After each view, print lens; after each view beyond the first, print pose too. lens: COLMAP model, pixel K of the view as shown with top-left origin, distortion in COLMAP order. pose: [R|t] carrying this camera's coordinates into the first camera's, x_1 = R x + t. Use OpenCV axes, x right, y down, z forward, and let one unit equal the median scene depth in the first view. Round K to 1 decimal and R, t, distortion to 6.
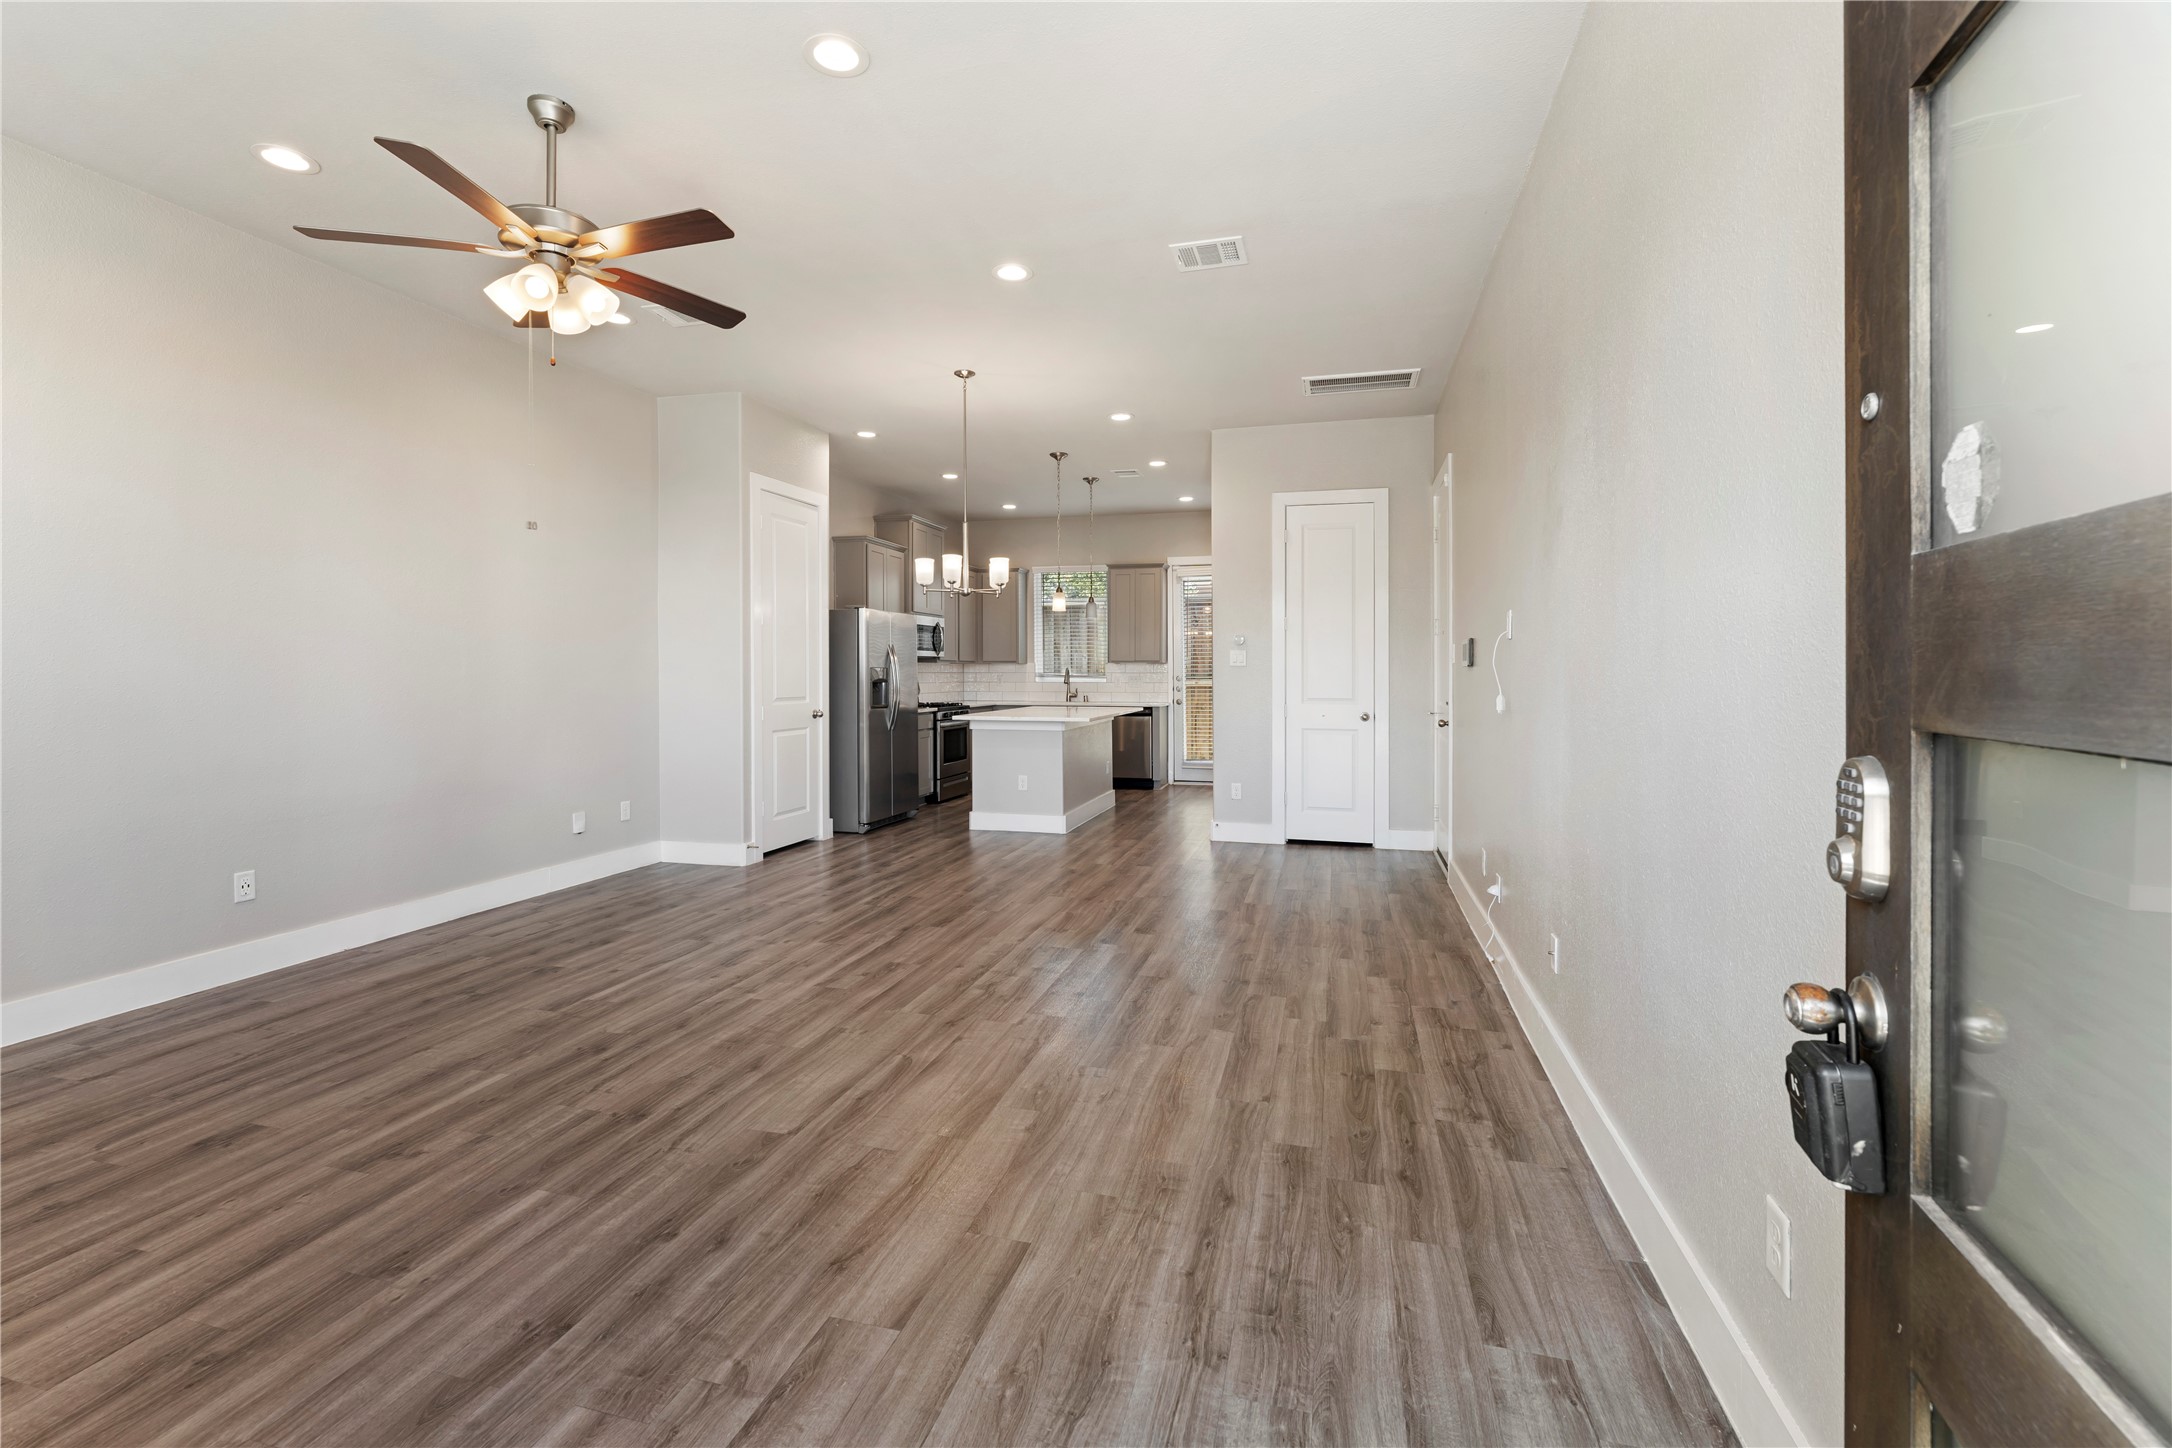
lens RADIAL K [[929.9, 0, 1086.1], [0, 929.9, 674.5], [0, 0, 1]] dist [-0.001585, 0.000210]
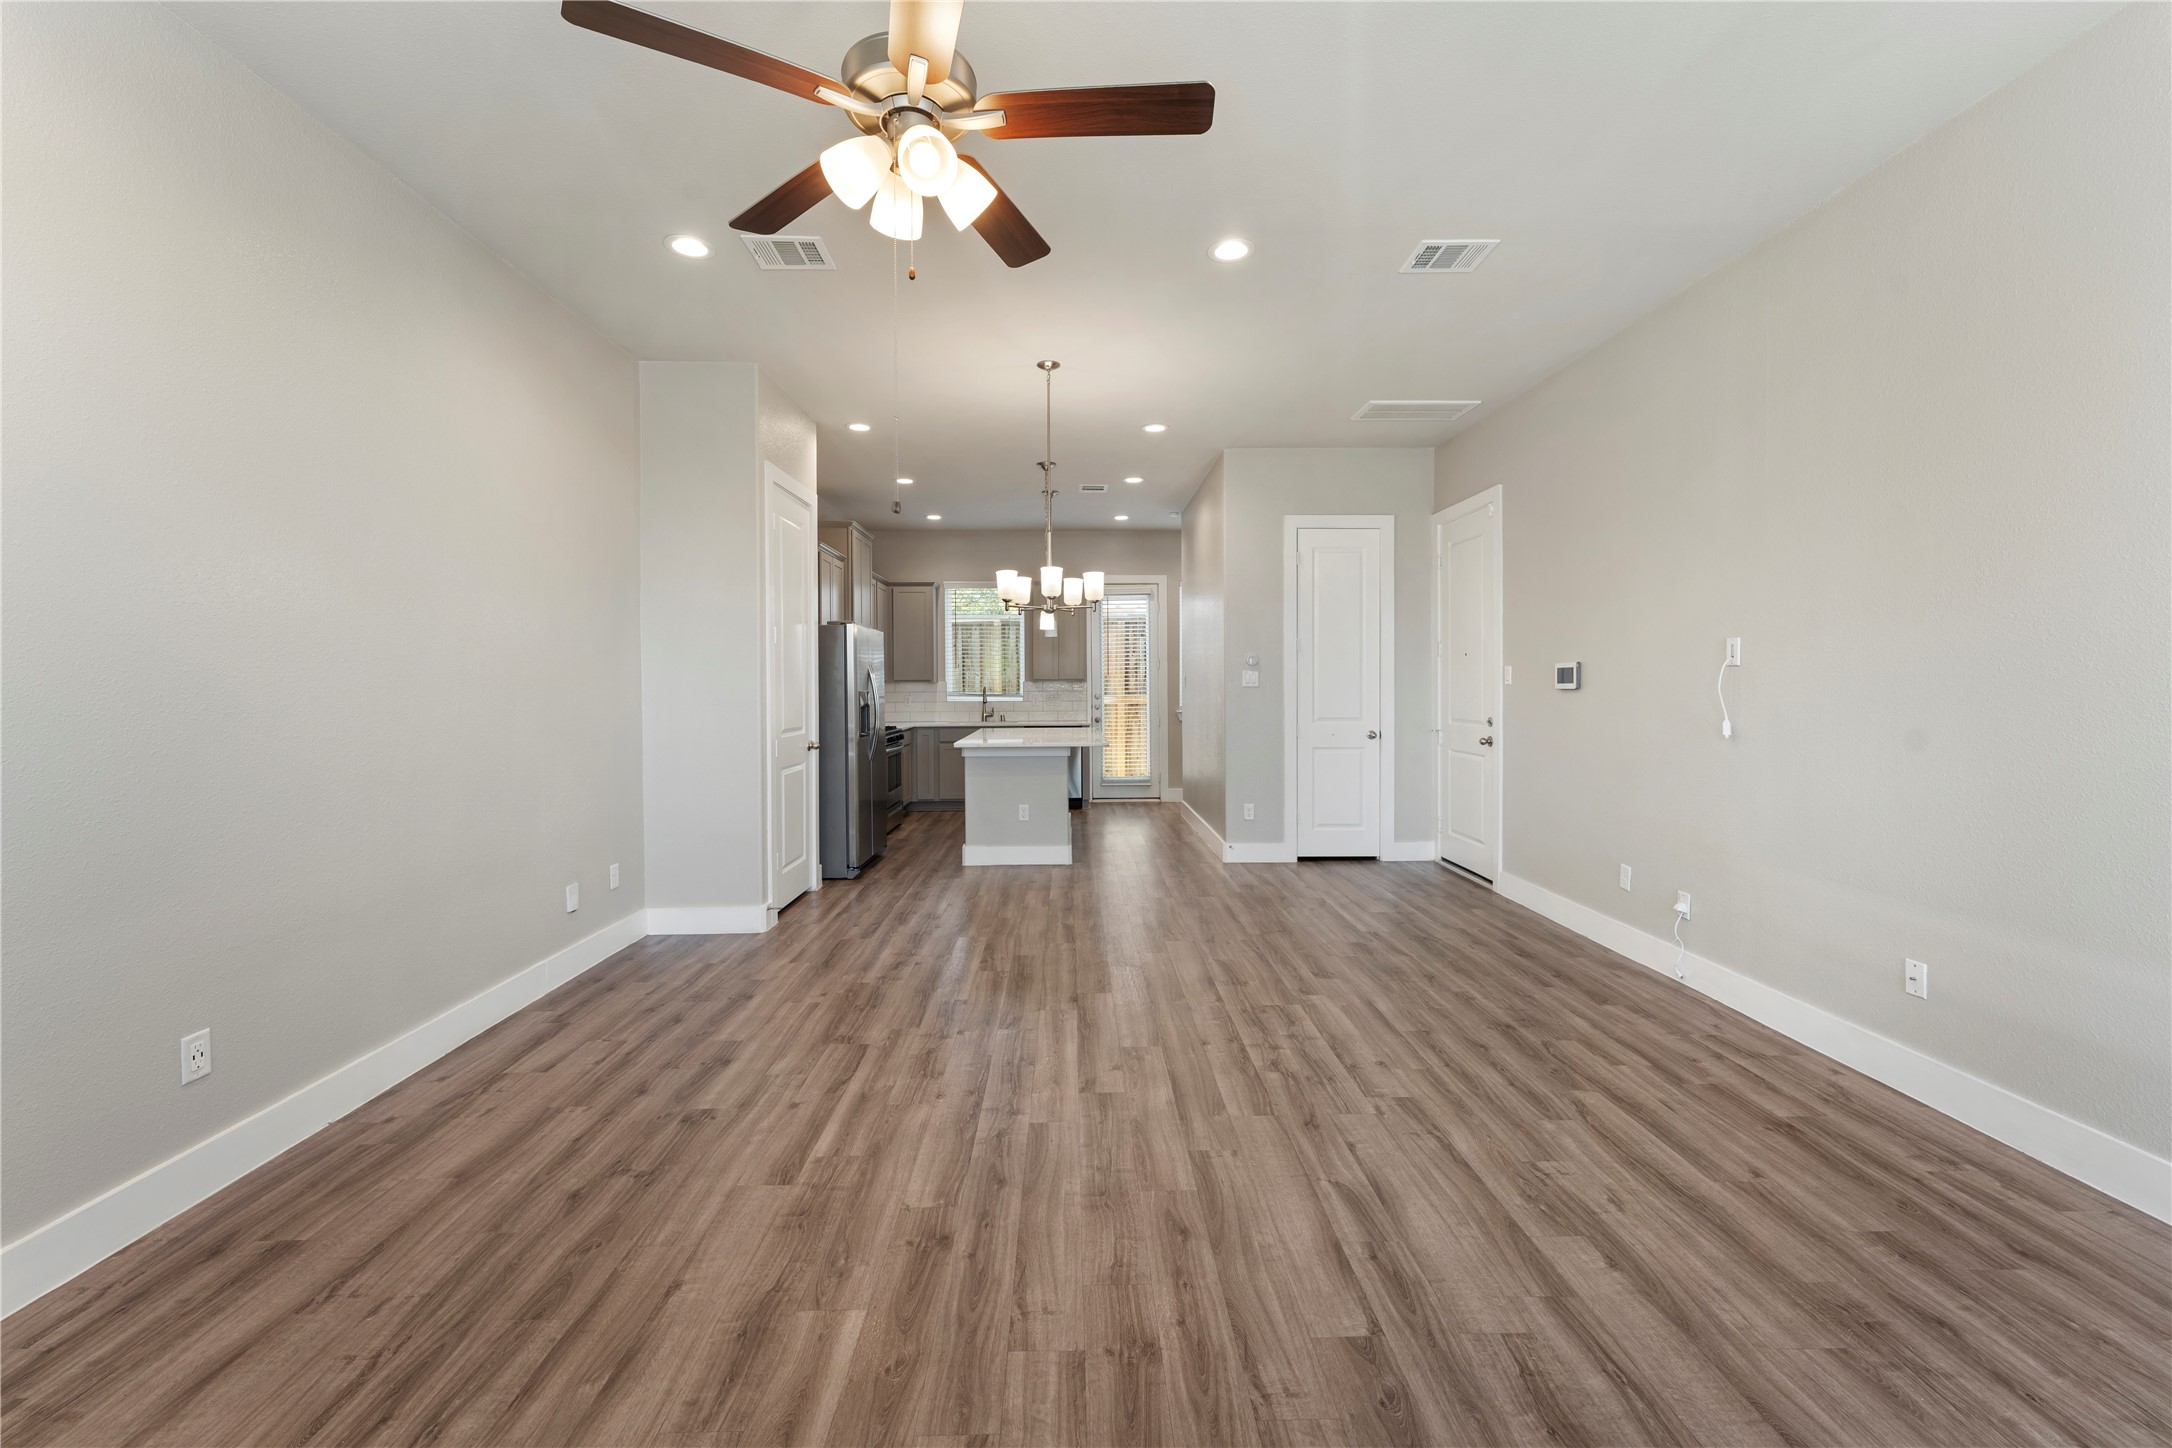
lens RADIAL K [[879.3, 0, 1082.9], [0, 879.3, 687.2], [0, 0, 1]] dist [0.000174, -0.000214]
pose [[0.960700, -0.007646, 0.277484, -0.576243], [0.007467, 0.999971, 0.001700, -0.024175], [-0.277489, 0.000439, 0.960729, 0.299596]]
